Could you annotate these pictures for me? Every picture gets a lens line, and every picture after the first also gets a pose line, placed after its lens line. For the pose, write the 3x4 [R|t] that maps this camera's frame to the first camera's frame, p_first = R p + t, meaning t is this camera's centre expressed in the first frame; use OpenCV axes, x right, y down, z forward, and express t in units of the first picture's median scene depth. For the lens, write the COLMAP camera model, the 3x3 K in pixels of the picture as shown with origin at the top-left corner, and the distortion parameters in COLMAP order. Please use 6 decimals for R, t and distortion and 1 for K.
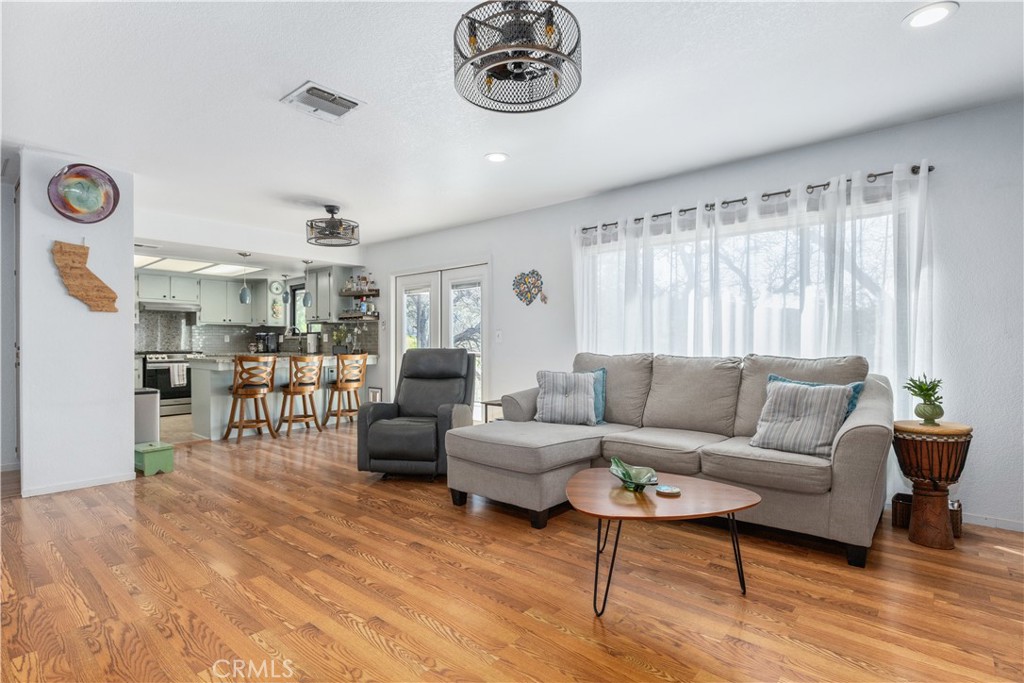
lens RADIAL K [[502.7, 0, 504.9], [0, 502.7, 335.4], [0, 0, 1]] dist [-0.008262, 0.000644]
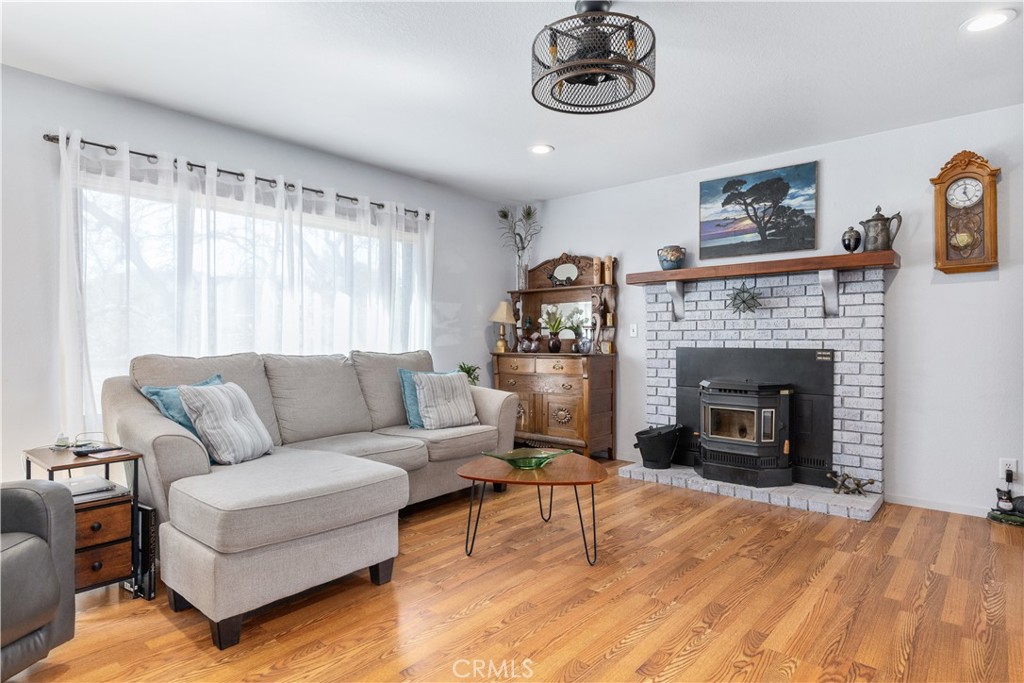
lens RADIAL K [[564.6, 0, 513.0], [0, 564.6, 345.0], [0, 0, 1]] dist [0.004760, 0.000132]
pose [[-0.008964, -0.003749, 0.999953, -0.782159], [-0.017585, 0.999839, 0.003591, 0.016493], [-0.999805, -0.017552, -0.009029, 0.806730]]
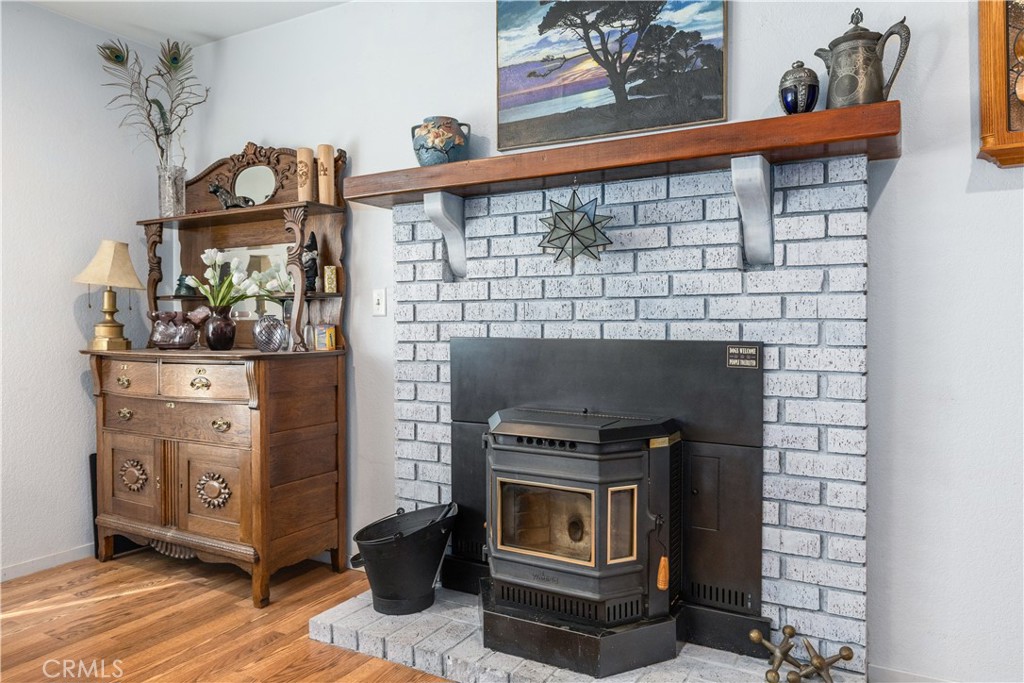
lens RADIAL K [[682.6, 0, 530.7], [0, 682.6, 331.1], [0, 0, 1]] dist [0.005397, 0.003857]
pose [[-0.219625, -0.008705, 0.975546, -0.107127], [-0.011315, 0.999916, 0.006375, 0.005592], [-0.975519, -0.009638, -0.219705, 0.436411]]
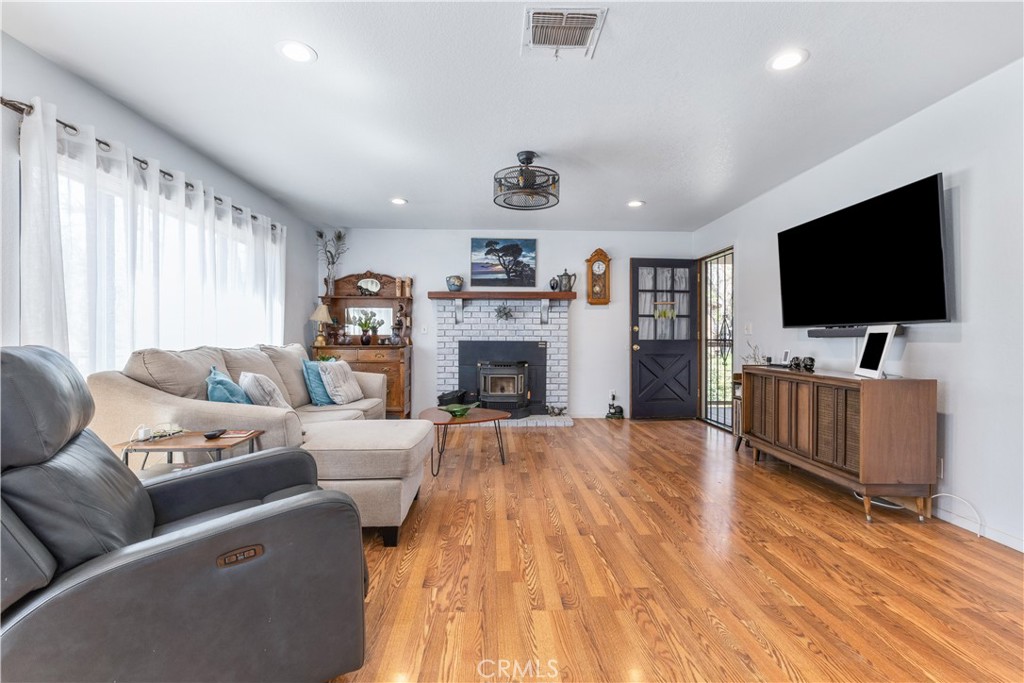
lens RADIAL K [[460.5, 0, 513.2], [0, 460.5, 338.3], [0, 0, 1]] dist [0.005965, -0.000971]
pose [[-0.692812, -0.000520, 0.721118, -0.829294], [-0.012569, 0.999857, -0.011355, 0.030138], [-0.721009, -0.016931, -0.692719, 1.548053]]
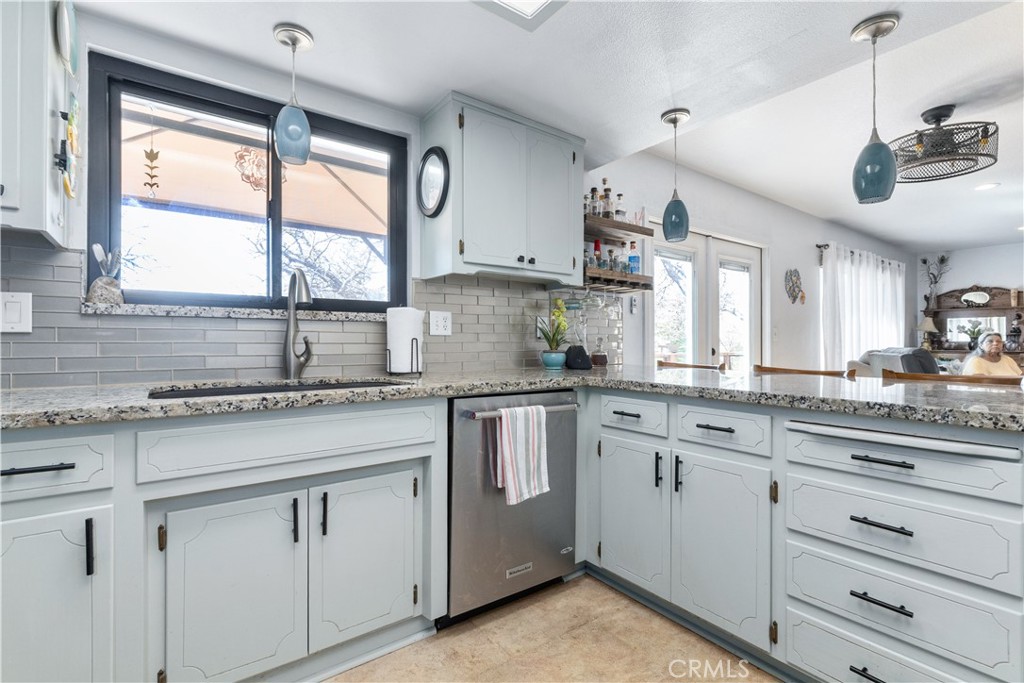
lens RADIAL K [[460.5, 0, 507.0], [0, 460.5, 339.8], [0, 0, 1]] dist [0.005965, -0.000971]
pose [[0.221569, 0.007356, 0.975117, -1.687006], [-0.017353, 0.999843, -0.003600, 0.041474], [-0.974990, -0.016124, 0.221662, 2.356787]]
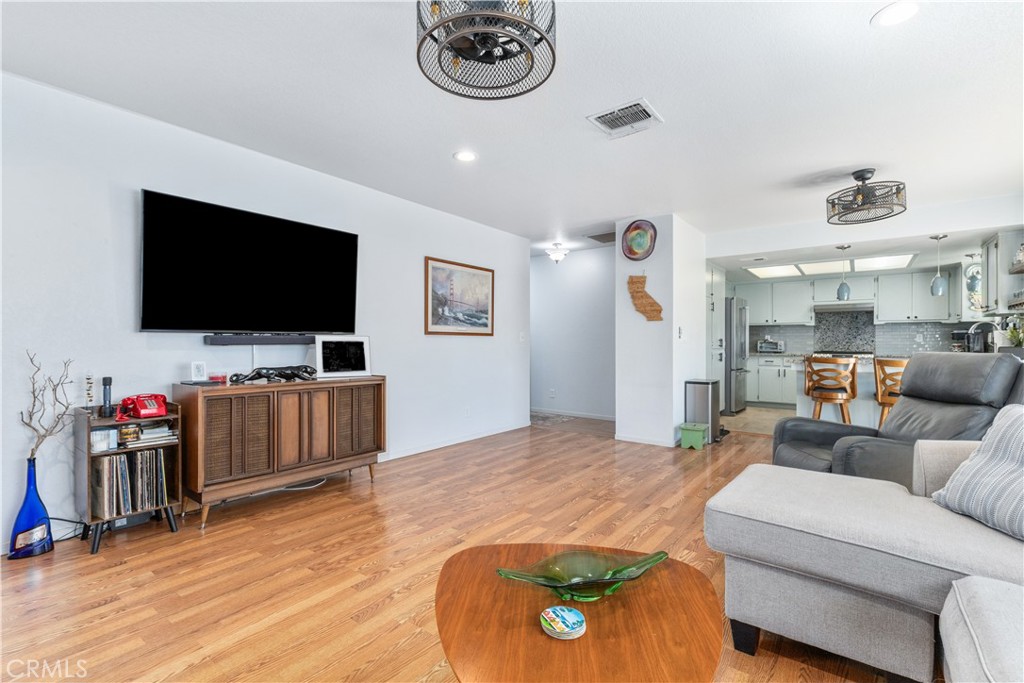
lens RADIAL K [[460.5, 0, 508.2], [0, 460.5, 341.3], [0, 0, 1]] dist [0.005965, -0.000971]
pose [[0.066791, -0.001915, -0.997765, 0.600298], [0.015613, 0.999878, -0.000874, 0.005917], [0.997645, -0.015520, 0.066813, 0.676326]]
